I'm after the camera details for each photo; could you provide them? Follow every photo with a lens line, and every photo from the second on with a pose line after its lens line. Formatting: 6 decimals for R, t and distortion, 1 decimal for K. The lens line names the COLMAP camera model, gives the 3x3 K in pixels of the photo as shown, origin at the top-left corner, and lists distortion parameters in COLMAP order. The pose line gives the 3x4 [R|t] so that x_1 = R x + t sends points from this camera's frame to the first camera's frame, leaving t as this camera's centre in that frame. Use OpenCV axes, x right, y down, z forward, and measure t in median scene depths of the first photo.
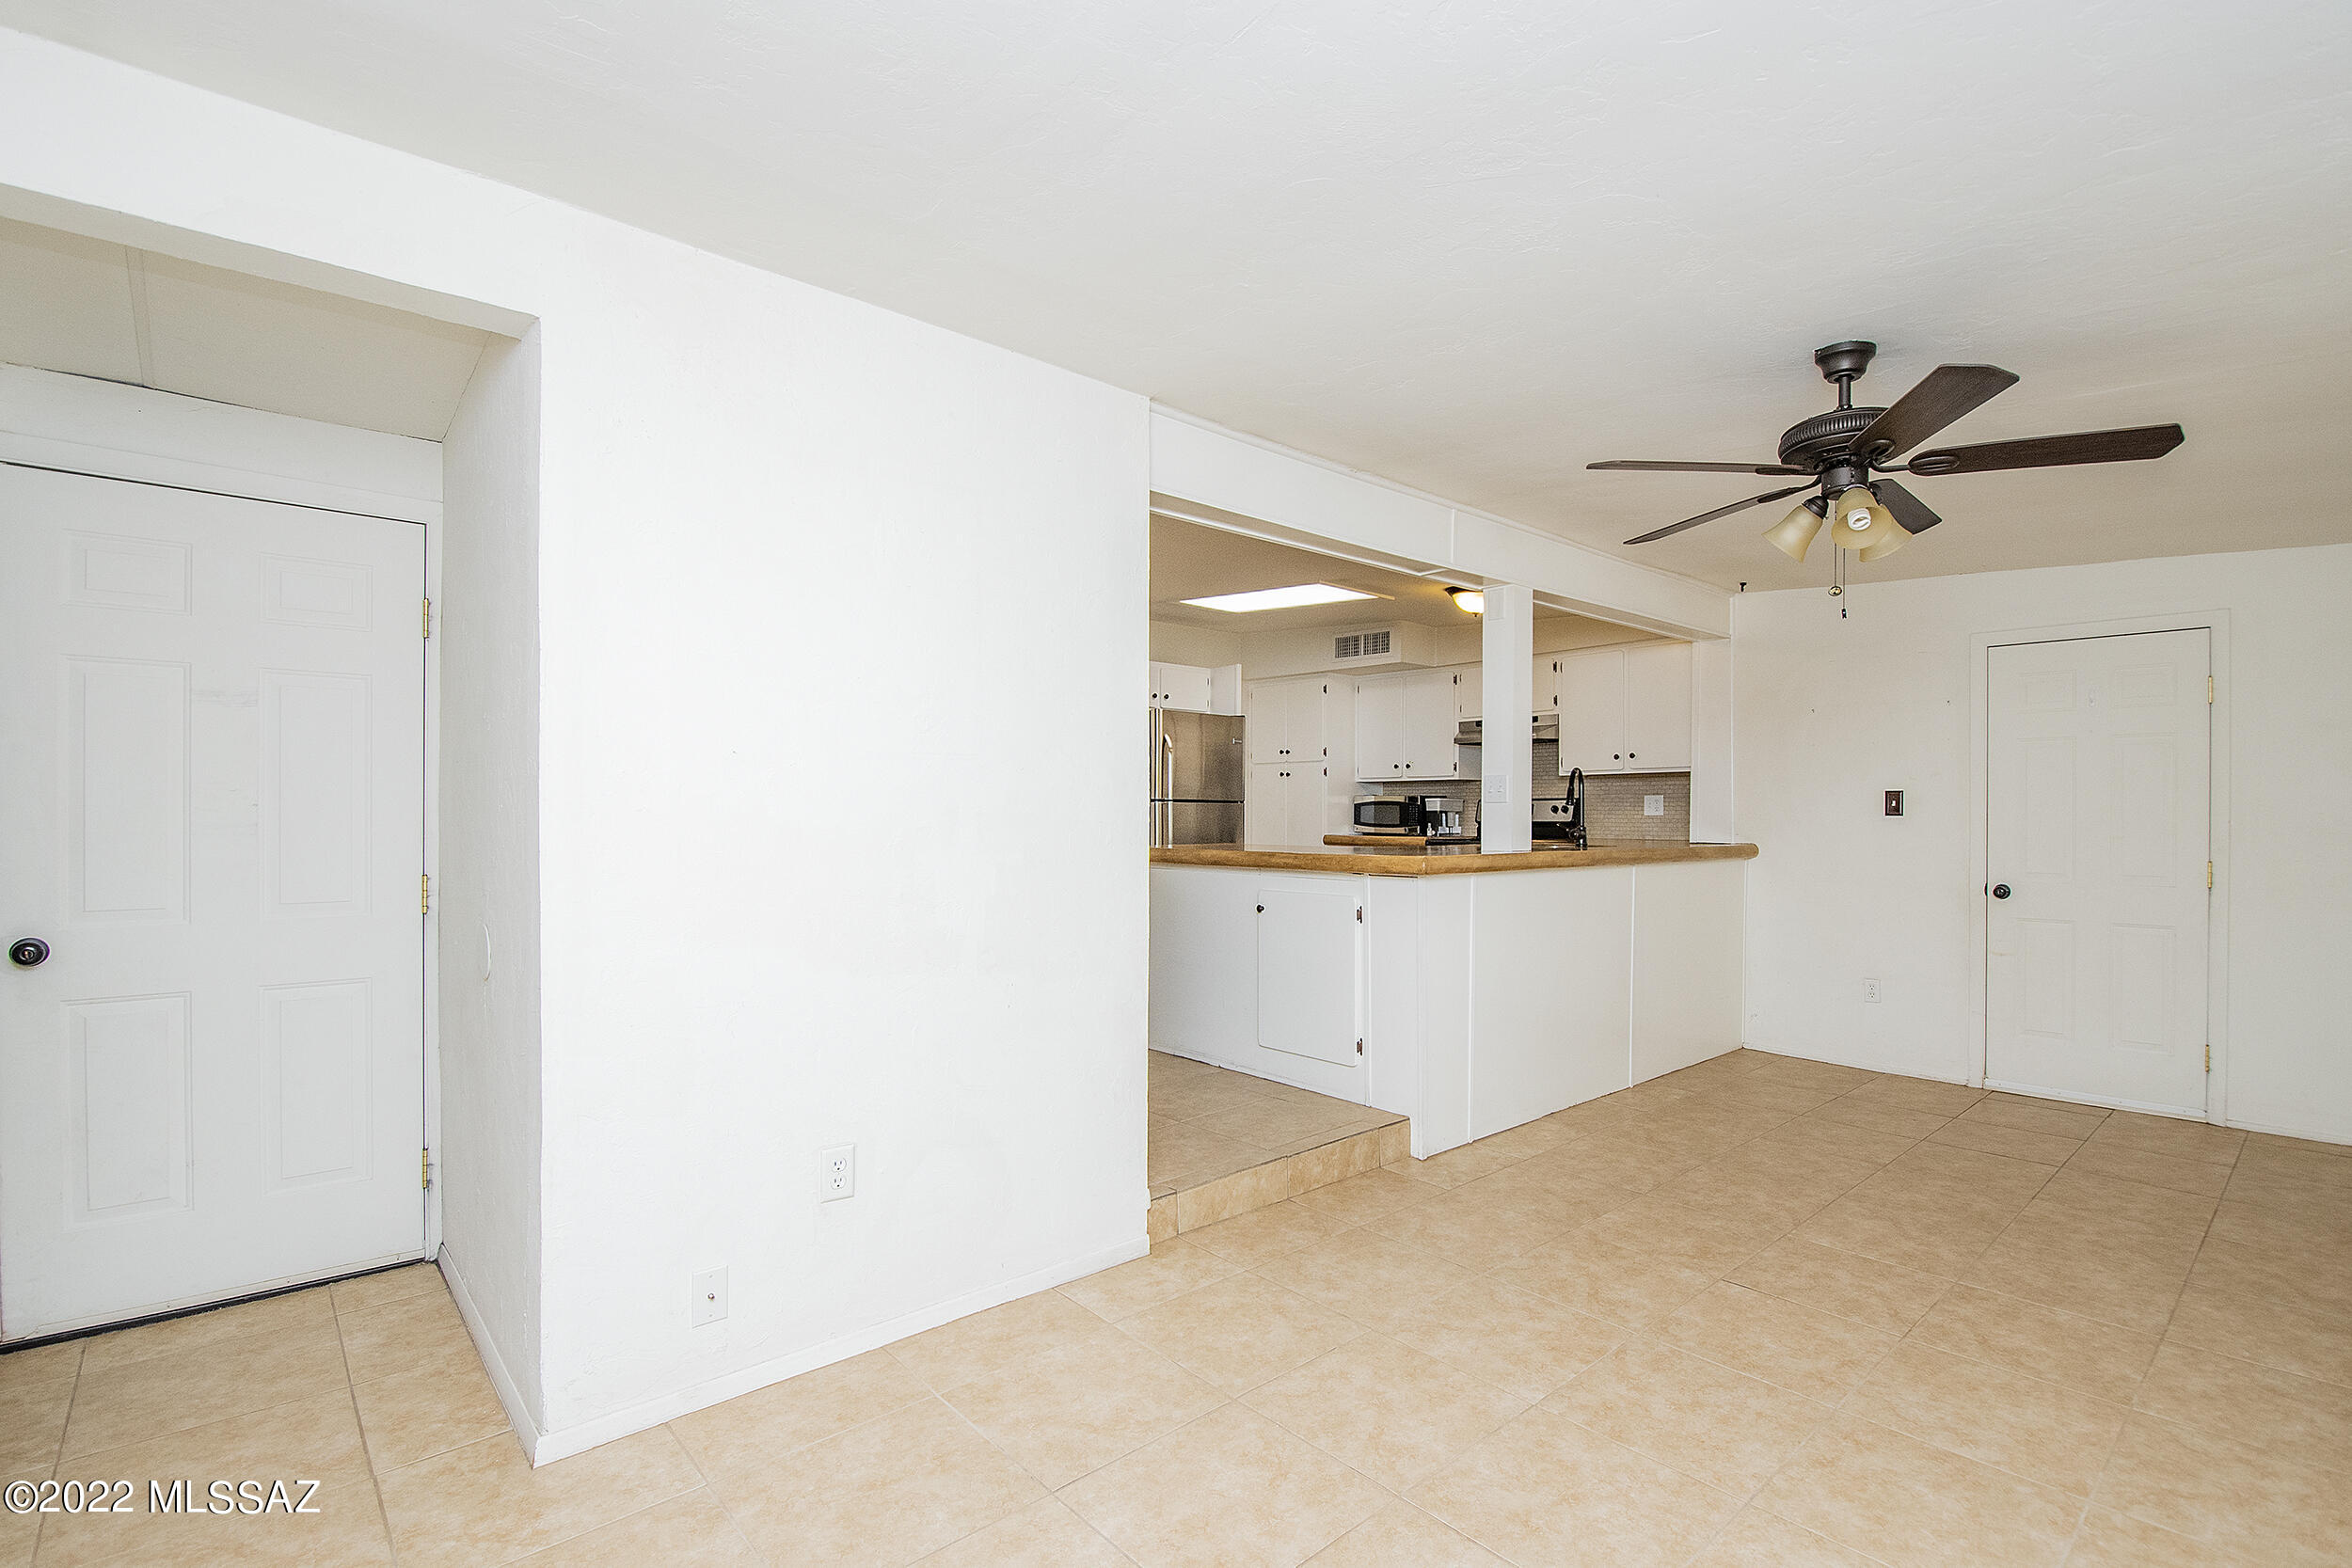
lens RADIAL K [[1098.7, 0, 1221.4], [0, 1098.7, 794.6], [0, 0, 1]] dist [-0.022102, -0.005242]
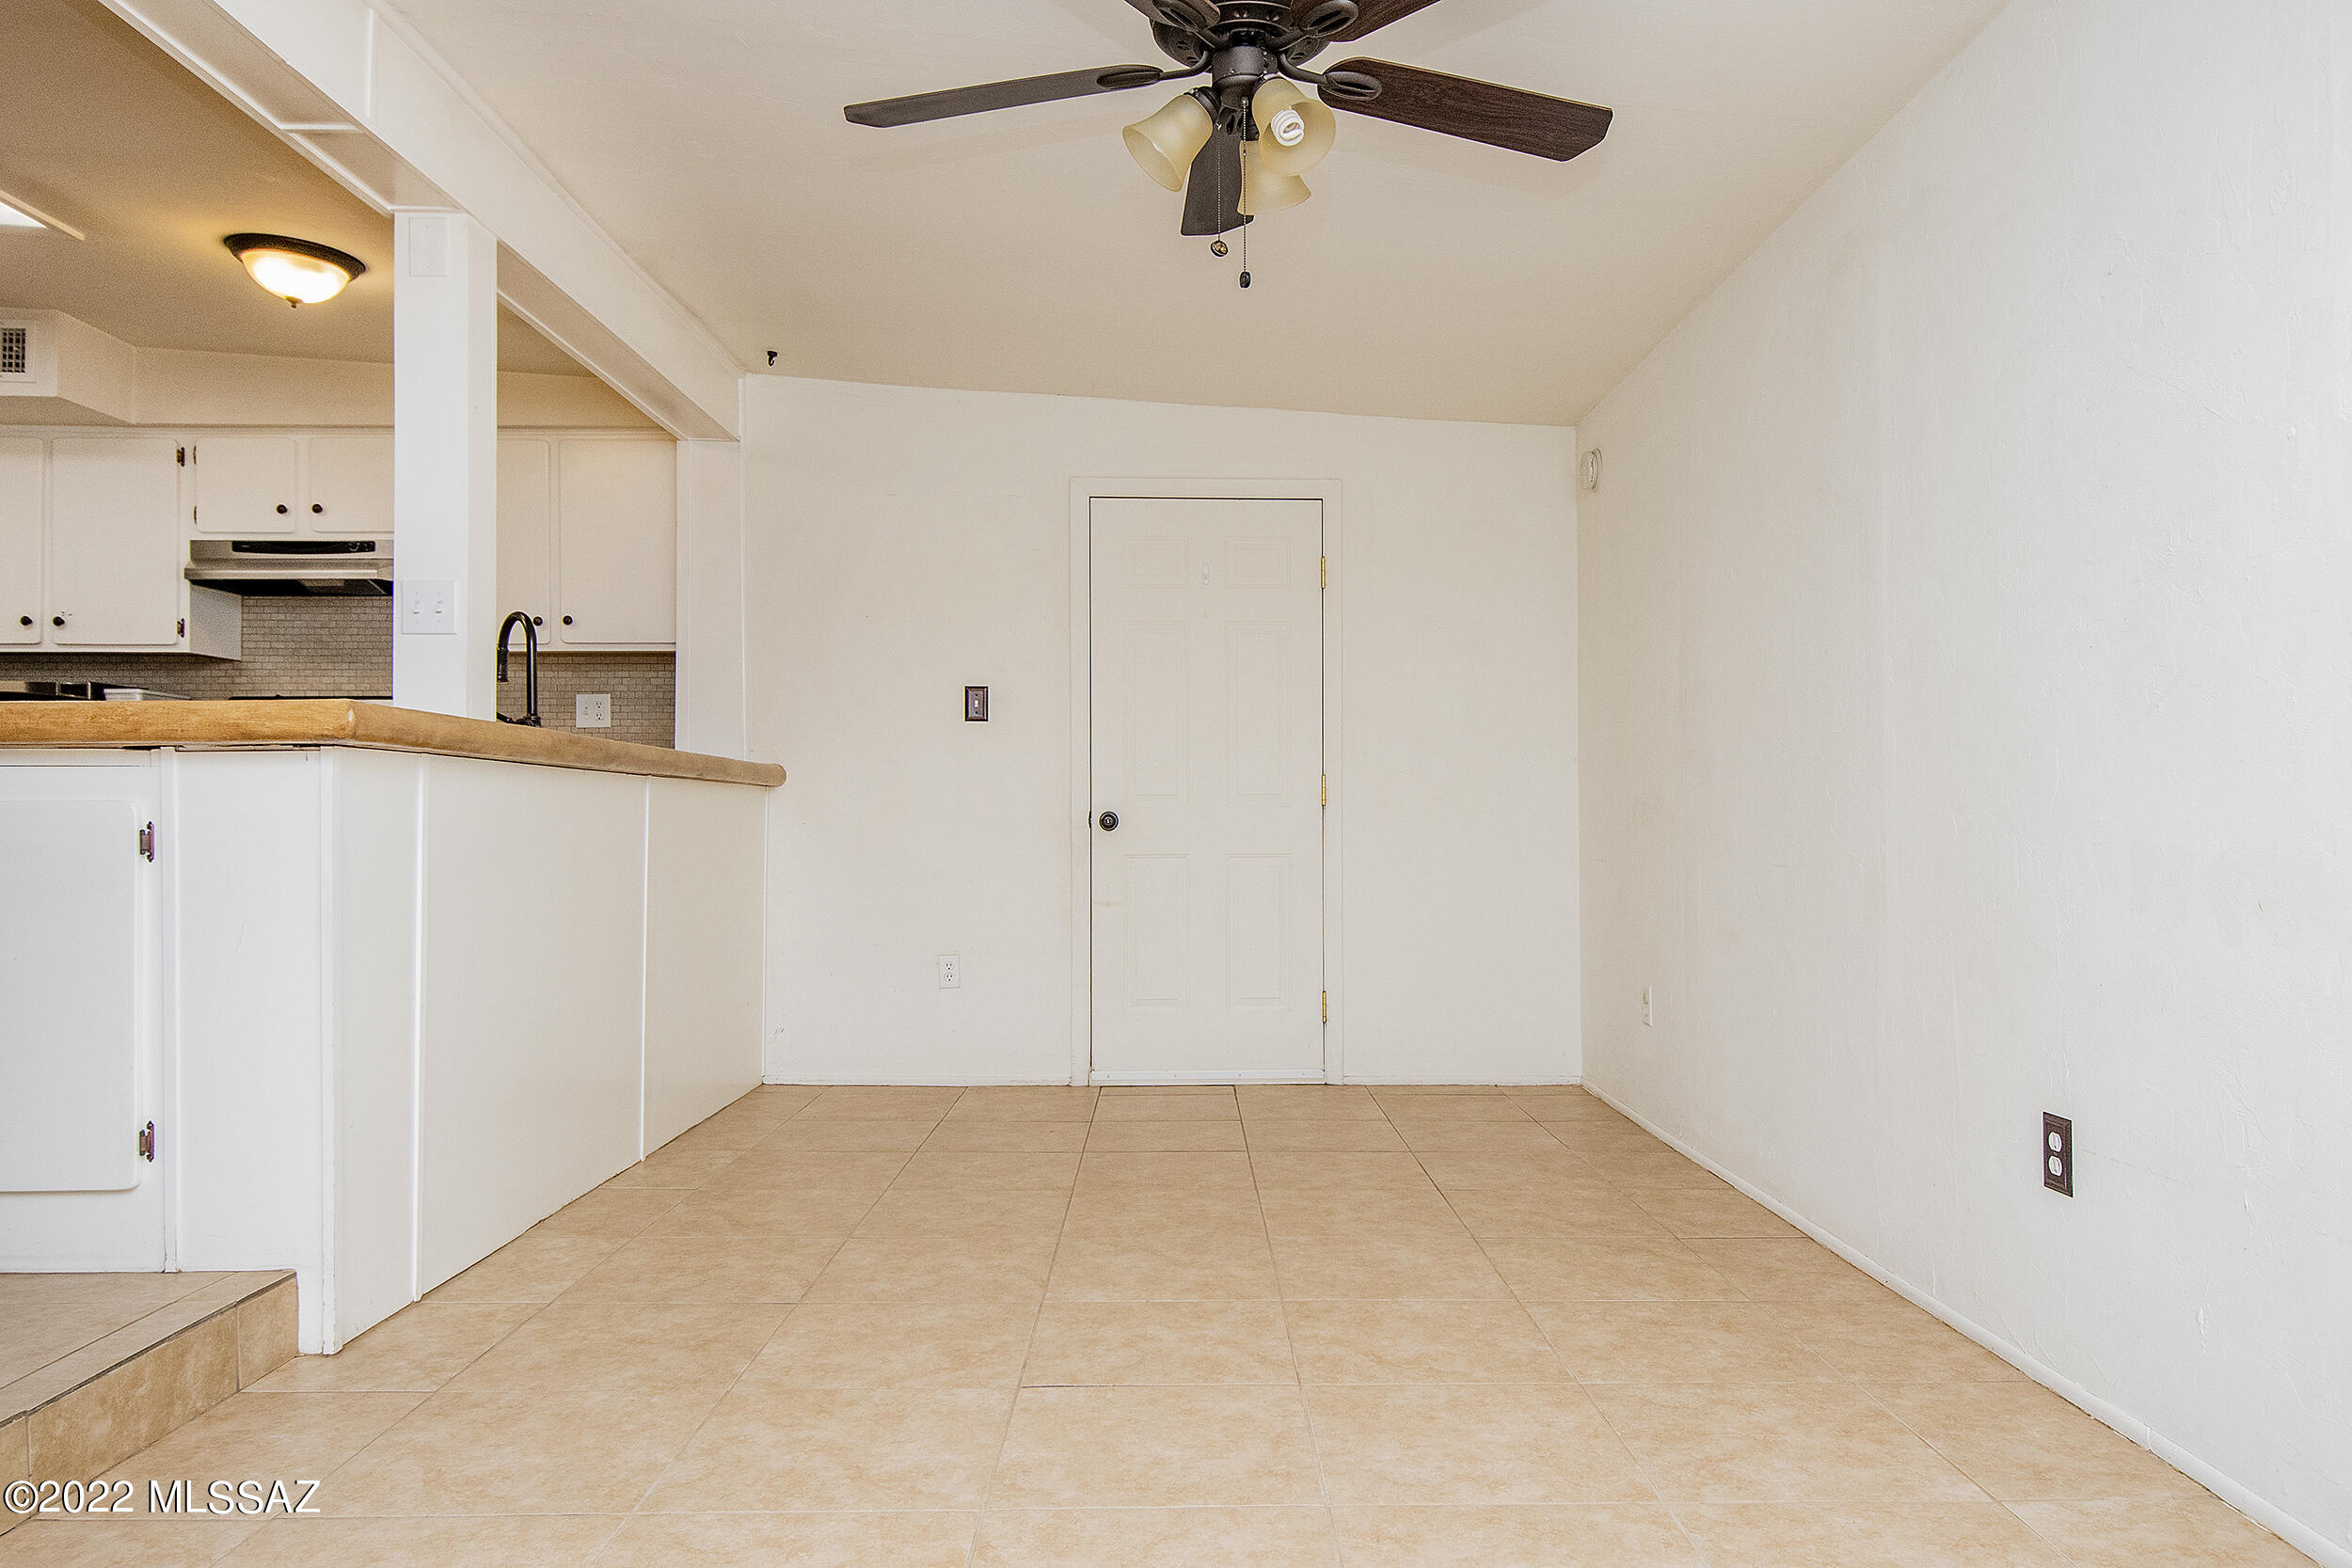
lens RADIAL K [[1618.9, 0, 1247.7], [0, 1618.9, 805.0], [0, 0, 1]] dist [0.039417, -0.028435]
pose [[0.631506, 0.008947, 0.775319, -0.109240], [-0.010495, 0.999940, -0.002991, 0.095237], [-0.775300, -0.006248, 0.631562, 0.253093]]
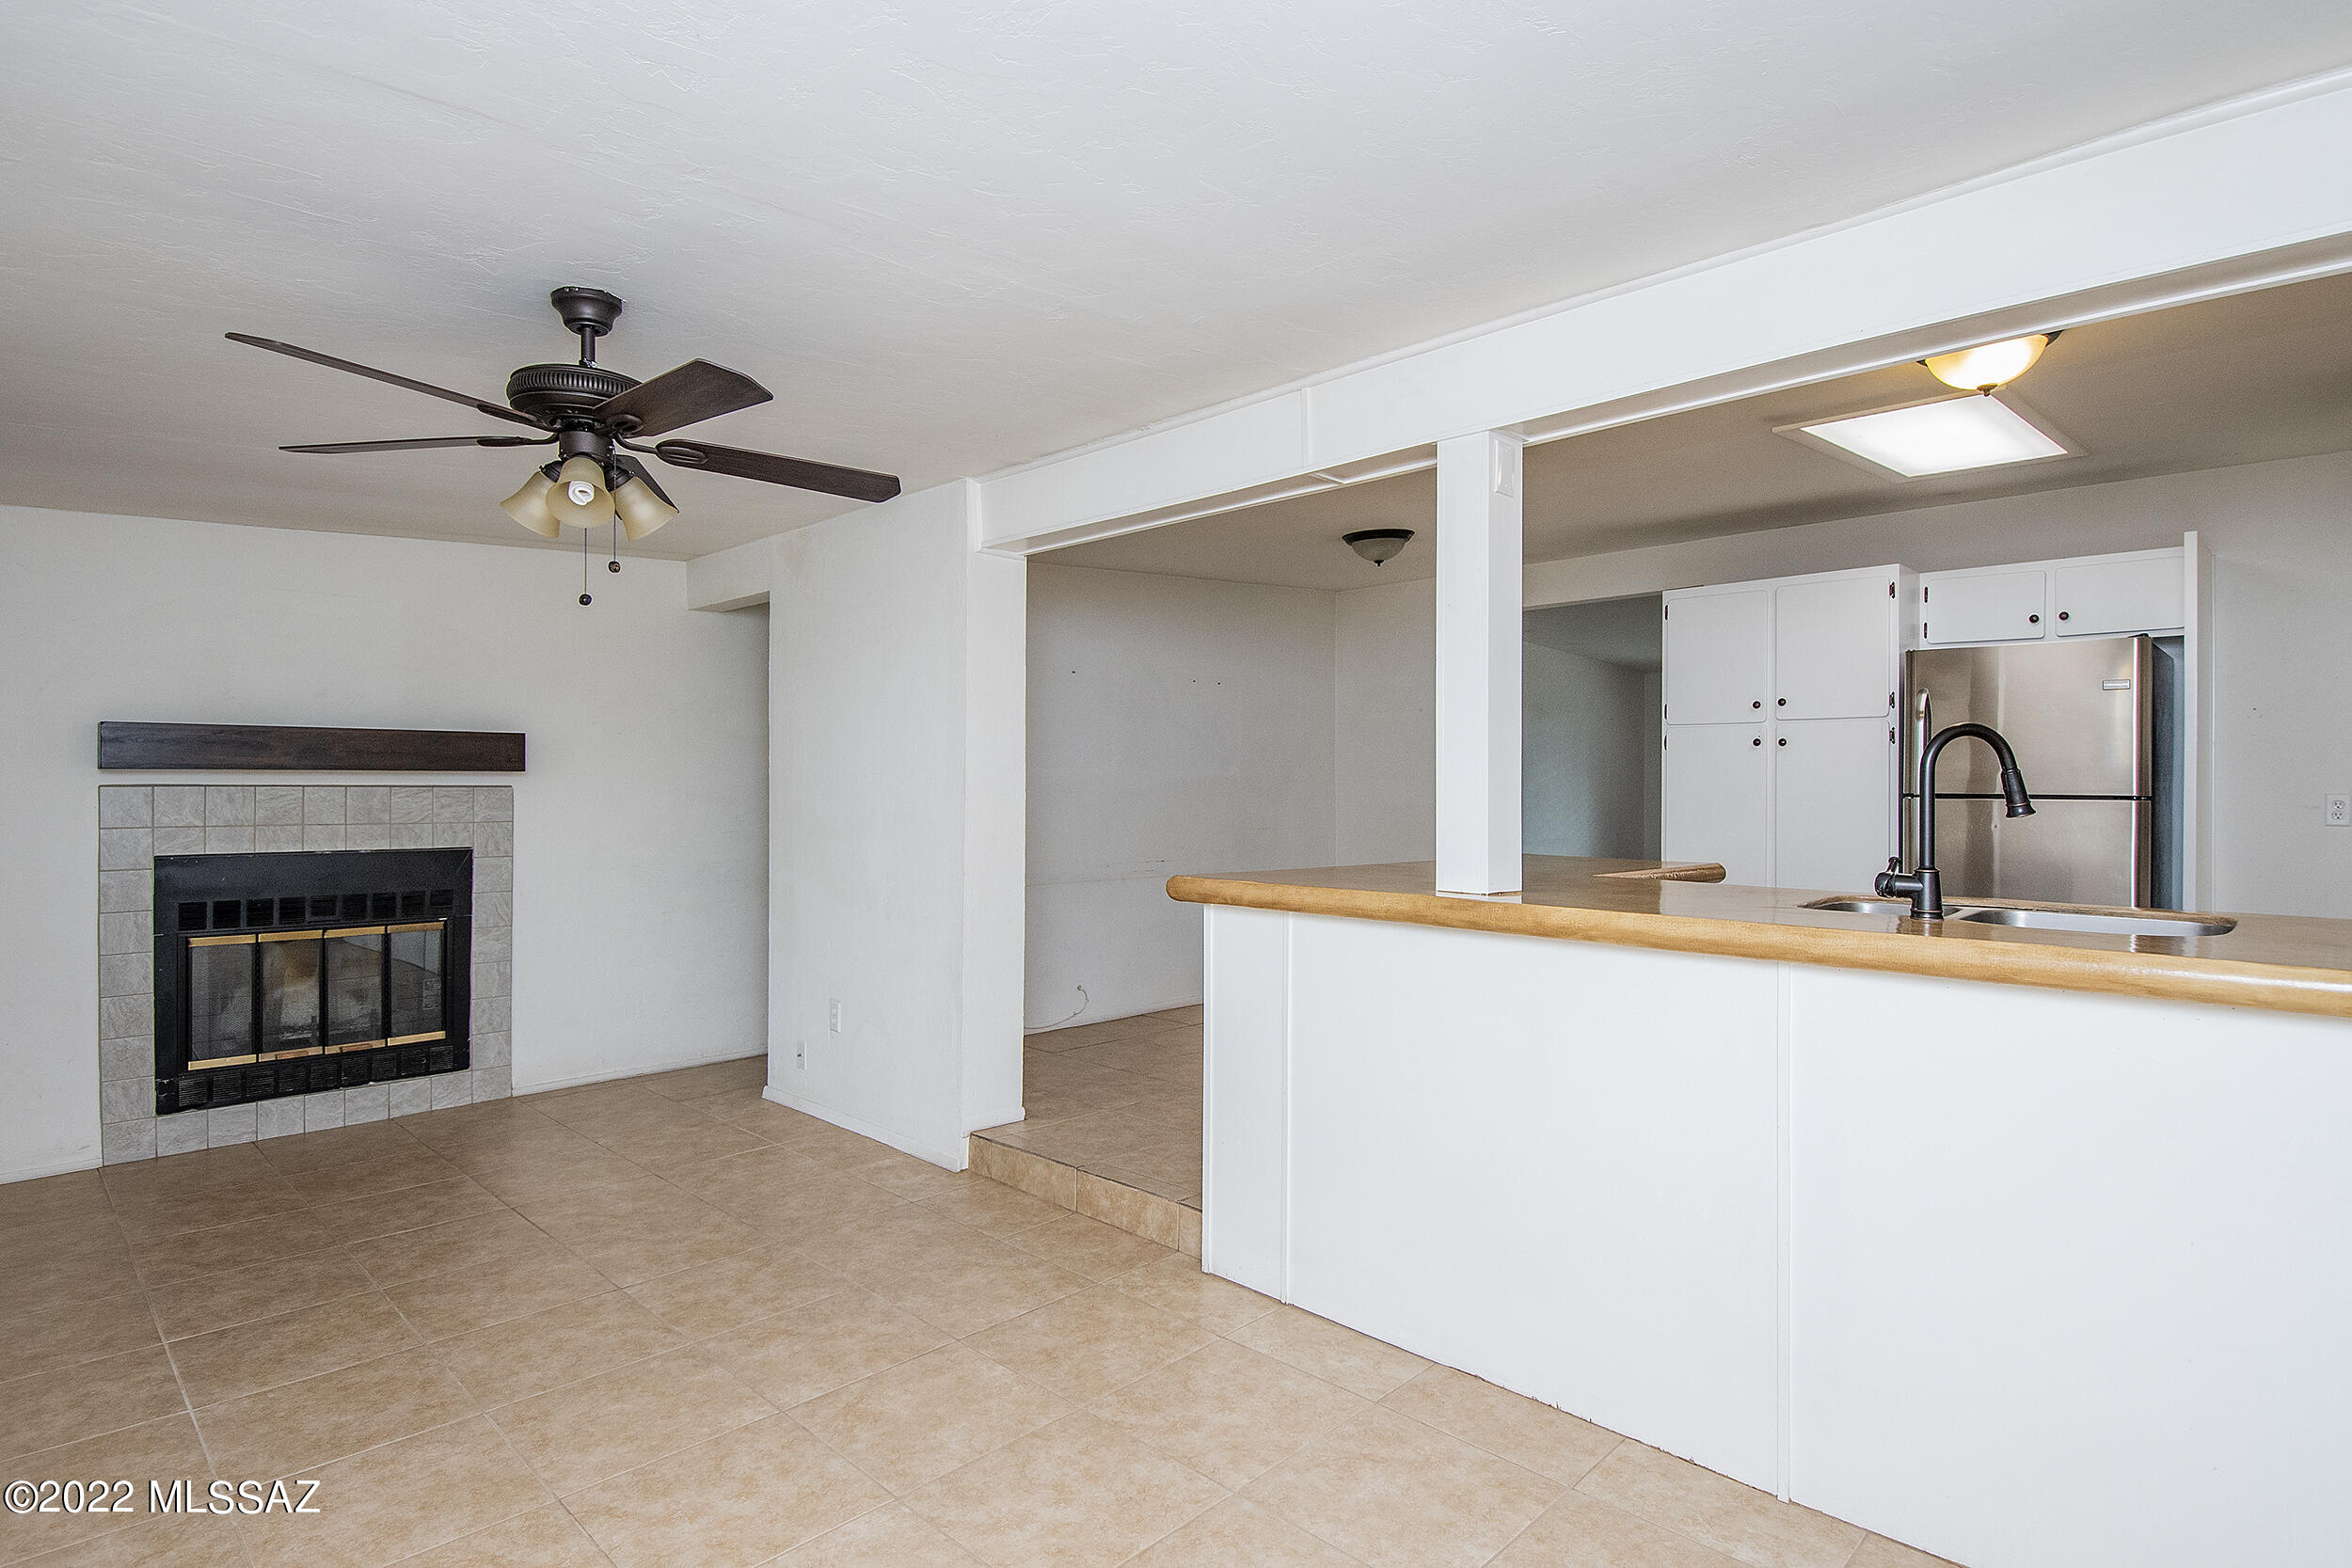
lens RADIAL K [[1160.7, 0, 1134.3], [0, 1160.7, 788.1], [0, 0, 1]] dist [-0.015439, -0.004088]
pose [[0.071468, 0.010105, -0.997392, 0.947040], [0.004746, 0.999934, 0.010471, -0.009744], [0.997432, -0.005482, 0.071415, 0.869799]]
